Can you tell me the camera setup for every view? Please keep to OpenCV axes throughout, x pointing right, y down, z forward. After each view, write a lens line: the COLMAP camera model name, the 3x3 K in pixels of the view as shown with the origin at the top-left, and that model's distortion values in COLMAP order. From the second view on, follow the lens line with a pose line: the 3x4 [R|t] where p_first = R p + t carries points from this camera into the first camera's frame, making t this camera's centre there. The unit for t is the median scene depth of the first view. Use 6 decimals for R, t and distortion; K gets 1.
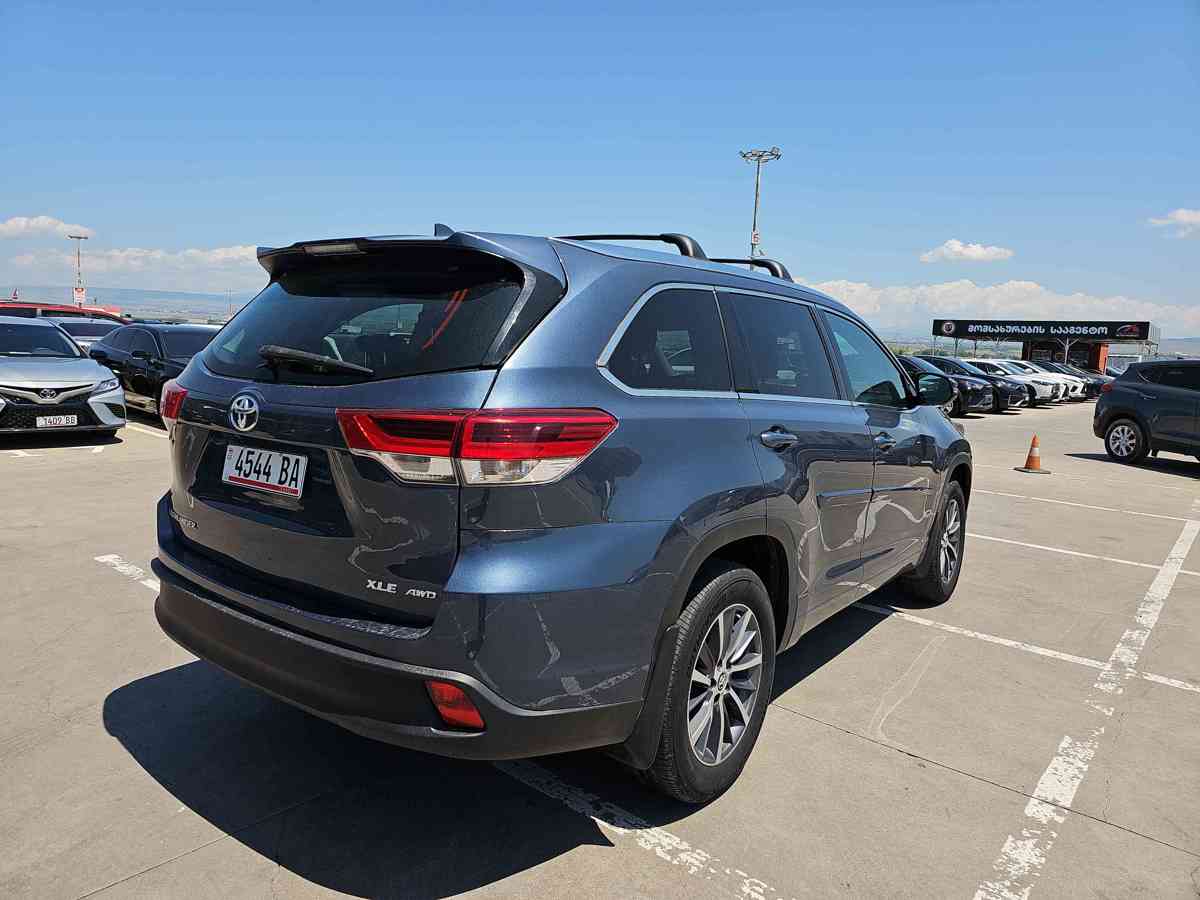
lens RADIAL K [[778.7, 0, 595.7], [0, 778.7, 402.5], [0, 0, 1]] dist [0.068665, -0.053233]
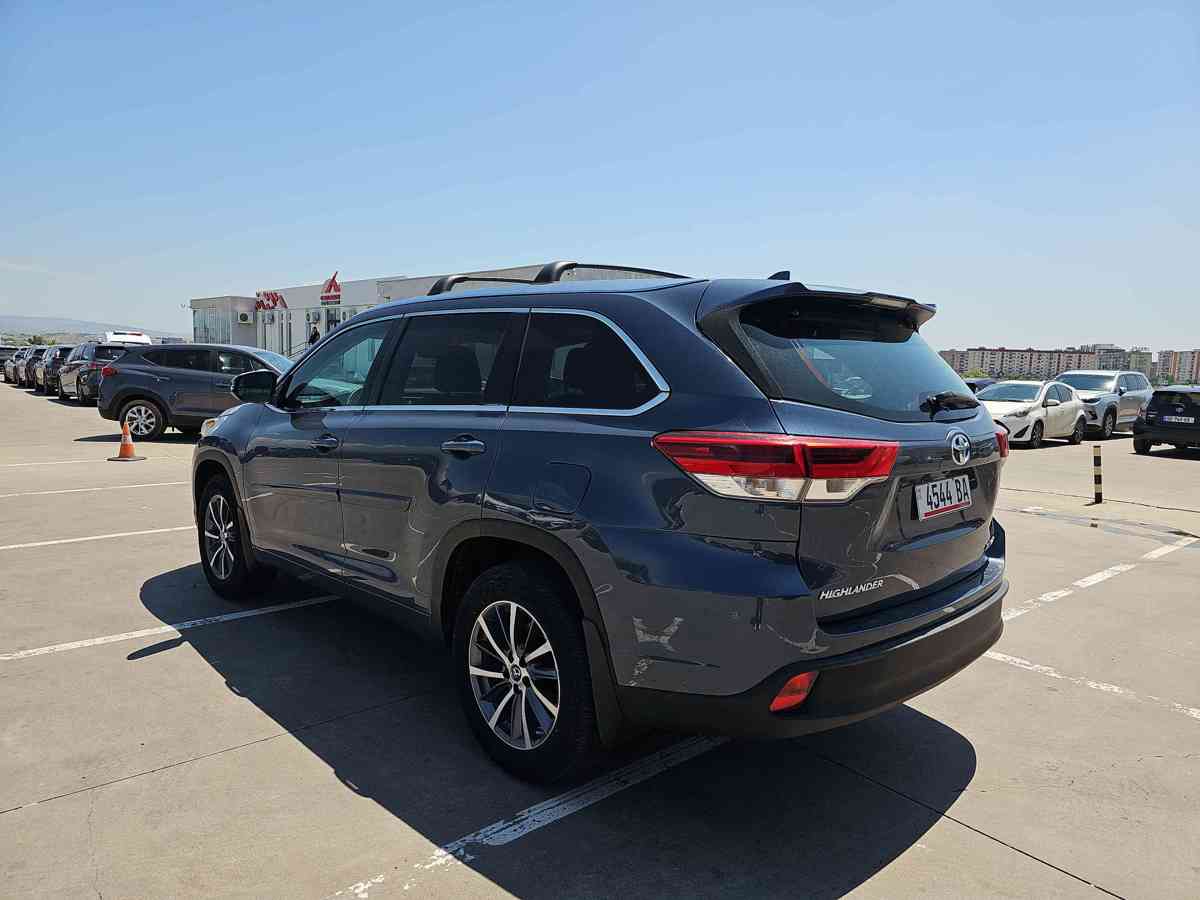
lens RADIAL K [[778.7, 0, 595.7], [0, 778.7, 402.5], [0, 0, 1]] dist [0.068665, -0.053233]
pose [[0.175152, -0.081117, 0.981194, -1.673899], [0.045325, 0.996208, 0.074267, -0.167905], [-0.983498, 0.031465, 0.178165, 1.306850]]
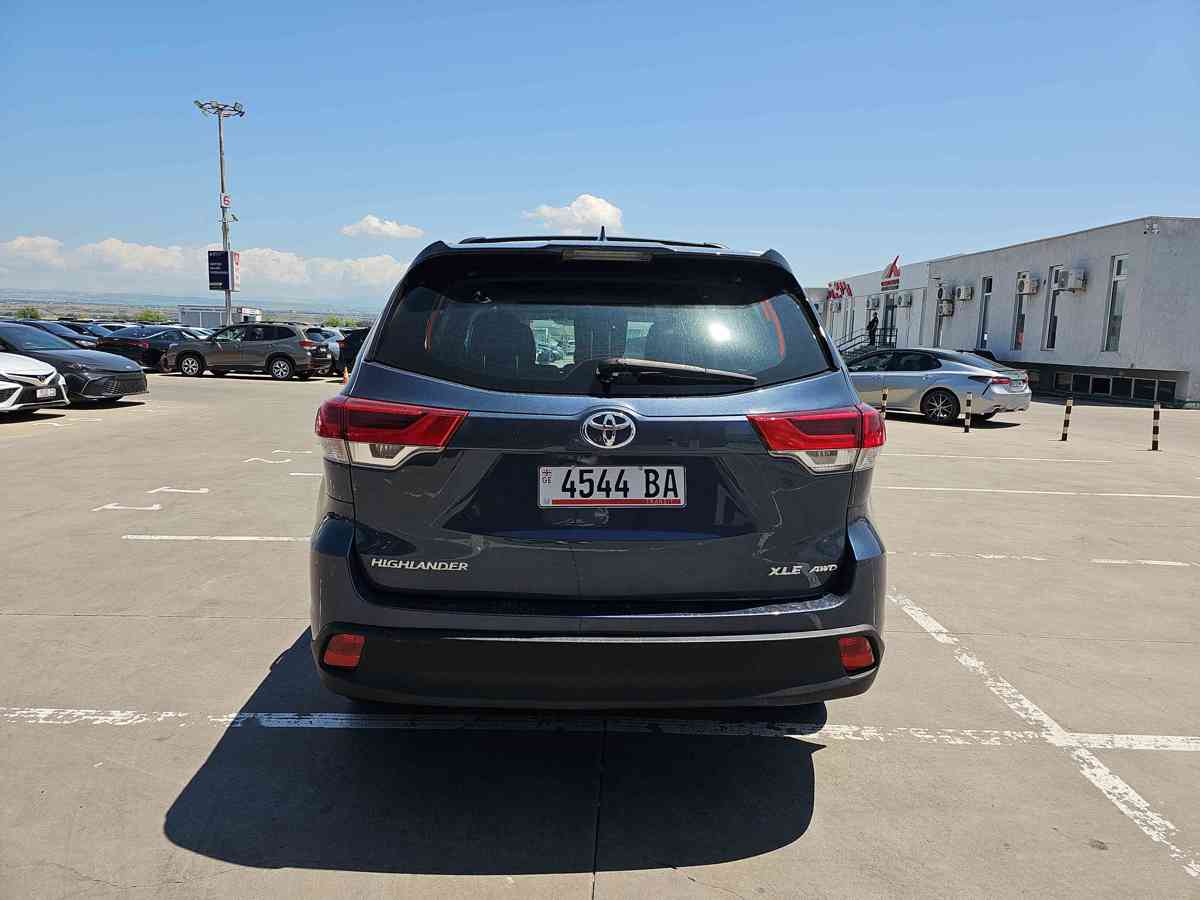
lens RADIAL K [[778.7, 0, 595.7], [0, 778.7, 402.5], [0, 0, 1]] dist [0.068665, -0.053233]
pose [[0.776939, -0.074738, 0.625124, -1.035186], [0.052521, 0.997162, 0.053942, -0.070671], [-0.627382, -0.009078, 0.778659, 0.268911]]
